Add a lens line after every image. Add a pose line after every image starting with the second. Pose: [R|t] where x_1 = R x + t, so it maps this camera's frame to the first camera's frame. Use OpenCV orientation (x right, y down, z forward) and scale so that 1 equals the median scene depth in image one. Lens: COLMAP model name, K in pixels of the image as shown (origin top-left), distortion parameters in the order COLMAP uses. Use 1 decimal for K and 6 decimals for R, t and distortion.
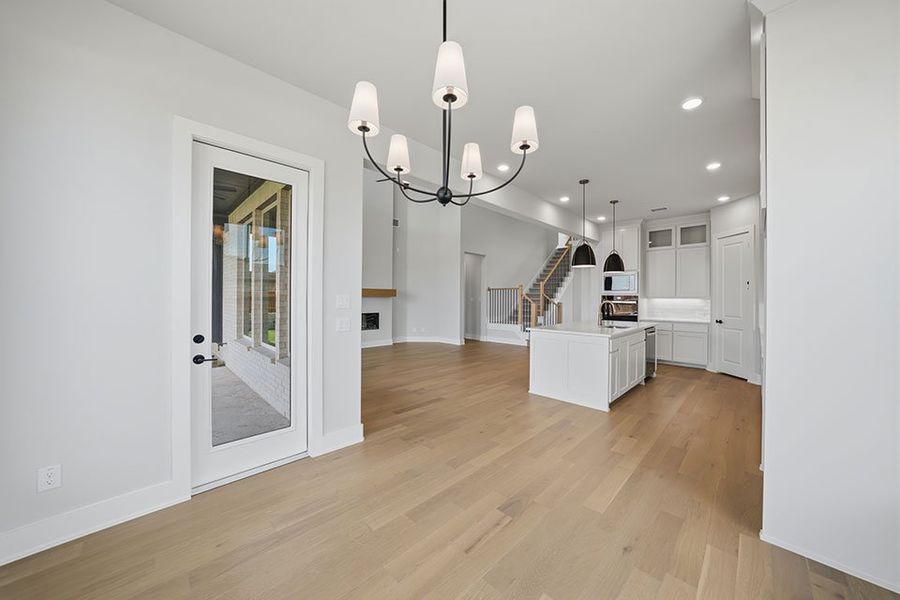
lens RADIAL K [[311.9, 0, 456.0], [0, 311.9, 297.7], [0, 0, 1]] dist [-0.016955, 0.001984]
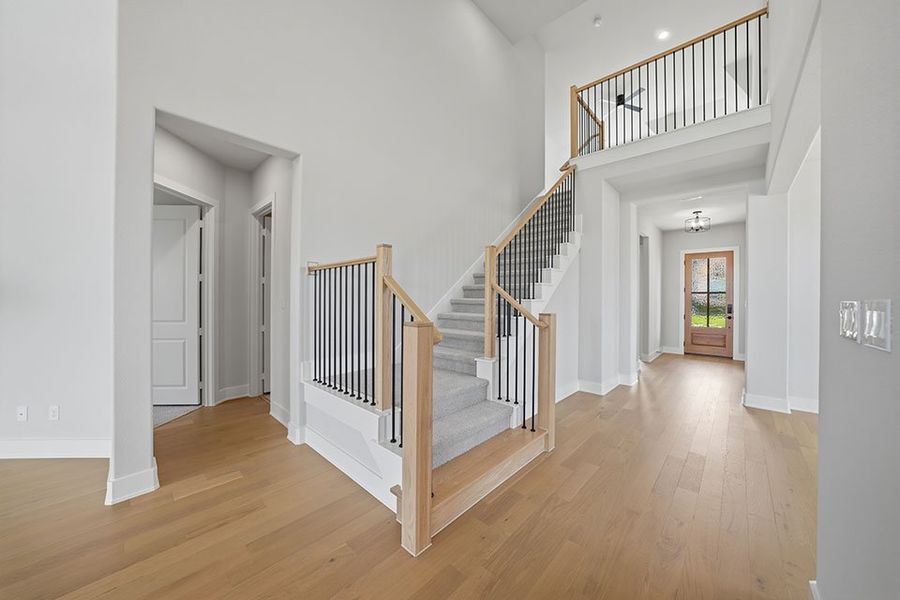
lens RADIAL K [[311.9, 0, 454.6], [0, 311.9, 297.3], [0, 0, 1]] dist [-0.016955, 0.001984]
pose [[0.999622, -0.000722, 0.027491, 0.249616], [0.000745, 0.999999, -0.000850, 0.000323], [-0.027491, 0.000870, 0.999622, 0.742800]]
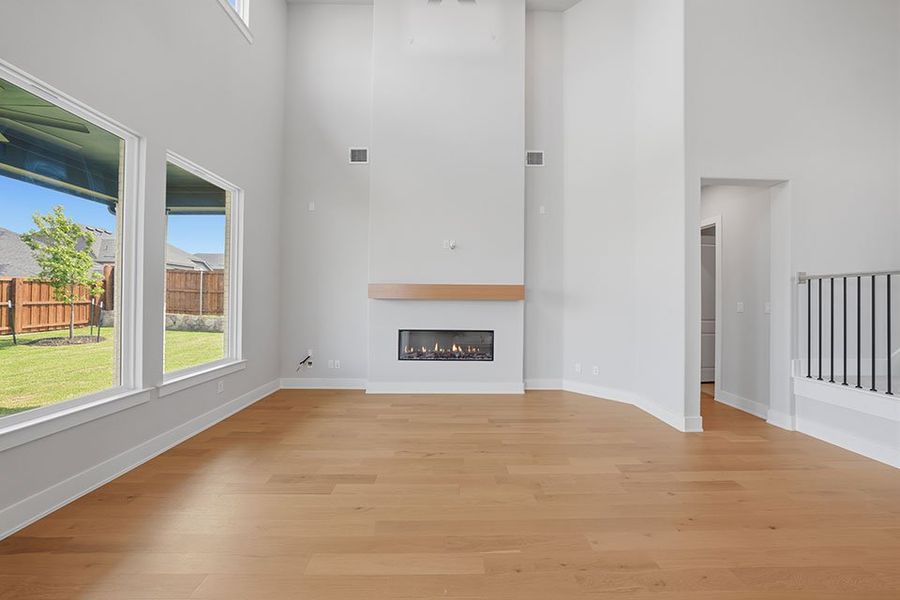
lens RADIAL K [[311.9, 0, 453.5], [0, 311.9, 296.4], [0, 0, 1]] dist [-0.016955, 0.001984]
pose [[0.717323, -0.007135, -0.696704, 0.069175], [-0.003447, 0.999899, -0.013790, -0.001524], [0.696732, 0.012293, 0.717226, 0.529031]]
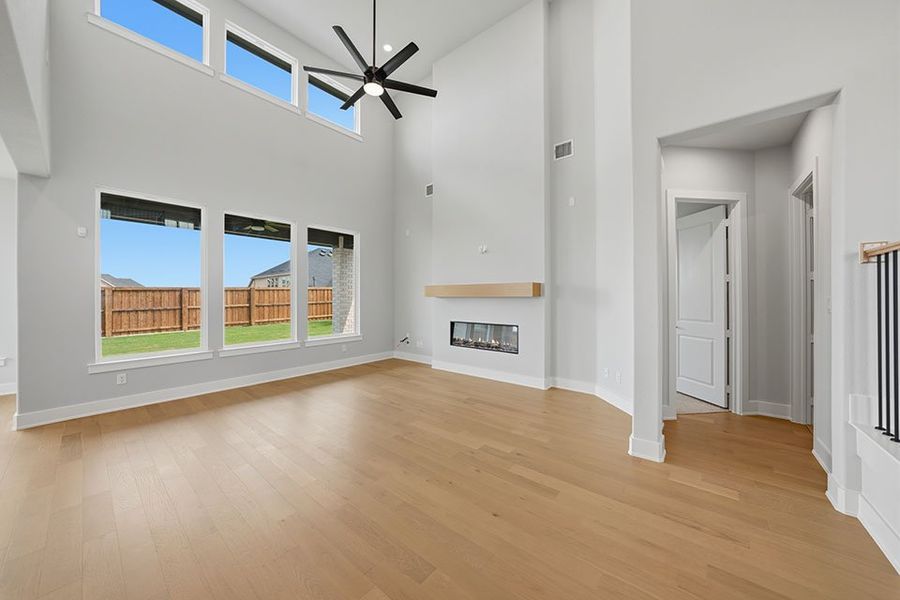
lens RADIAL K [[311.9, 0, 453.1], [0, 311.9, 297.2], [0, 0, 1]] dist [-0.016955, 0.001984]
pose [[0.089802, -0.006761, -0.995937, 0.286670], [0.001734, 0.999977, -0.006632, 0.000348], [0.995958, -0.001132, 0.089812, 0.772784]]
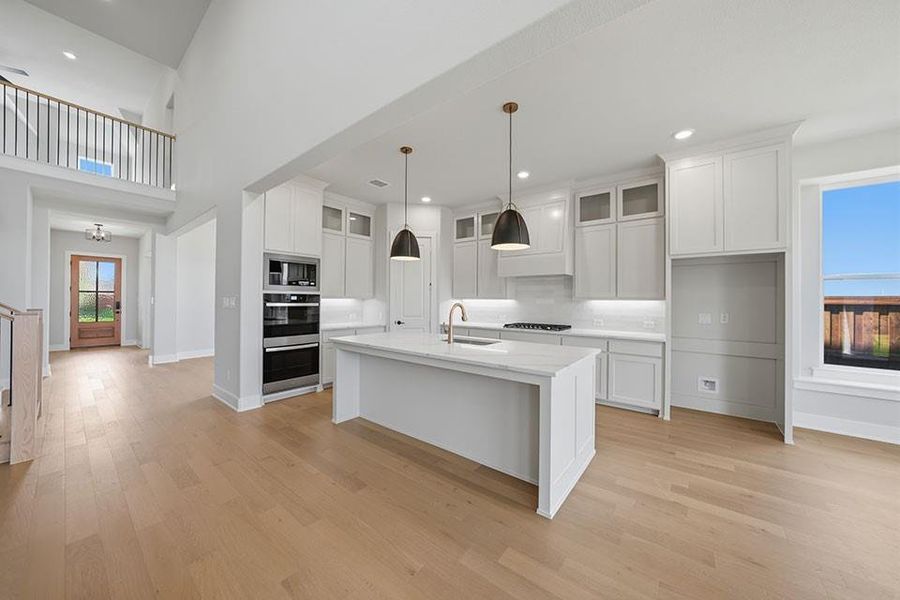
lens RADIAL K [[311.9, 0, 450.9], [0, 311.9, 298.2], [0, 0, 1]] dist [-0.016955, 0.001984]
pose [[-0.104027, -0.003519, 0.994568, -0.086452], [-0.005944, 0.999978, 0.002917, -0.001575], [-0.994557, -0.005608, -0.104046, 0.571543]]
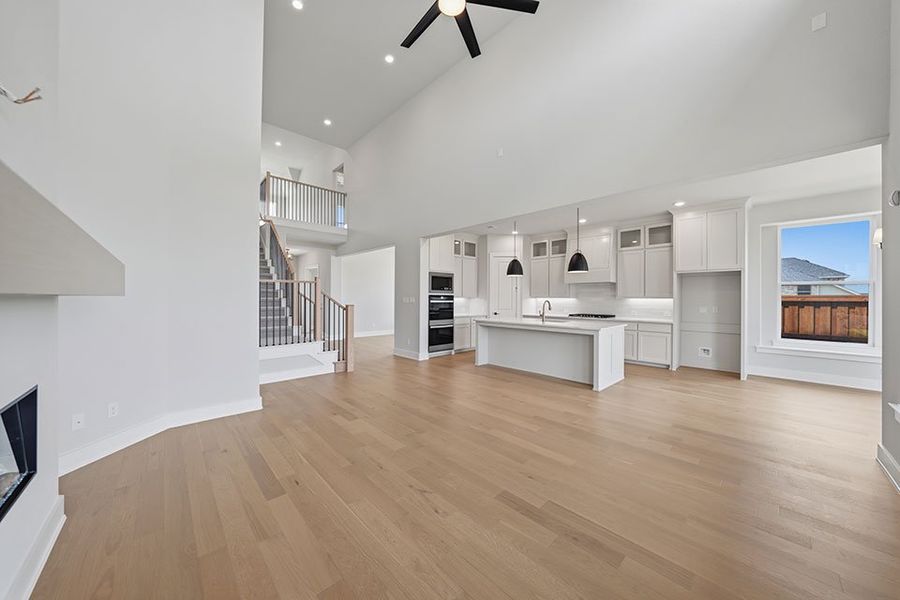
lens RADIAL K [[311.9, 0, 453.8], [0, 311.9, 294.9], [0, 0, 1]] dist [-0.016955, 0.001984]
pose [[0.039137, 0.002062, 0.999232, -0.390574], [-0.002962, 0.999994, -0.001948, -0.004663], [-0.999229, -0.002883, 0.039143, 0.694467]]
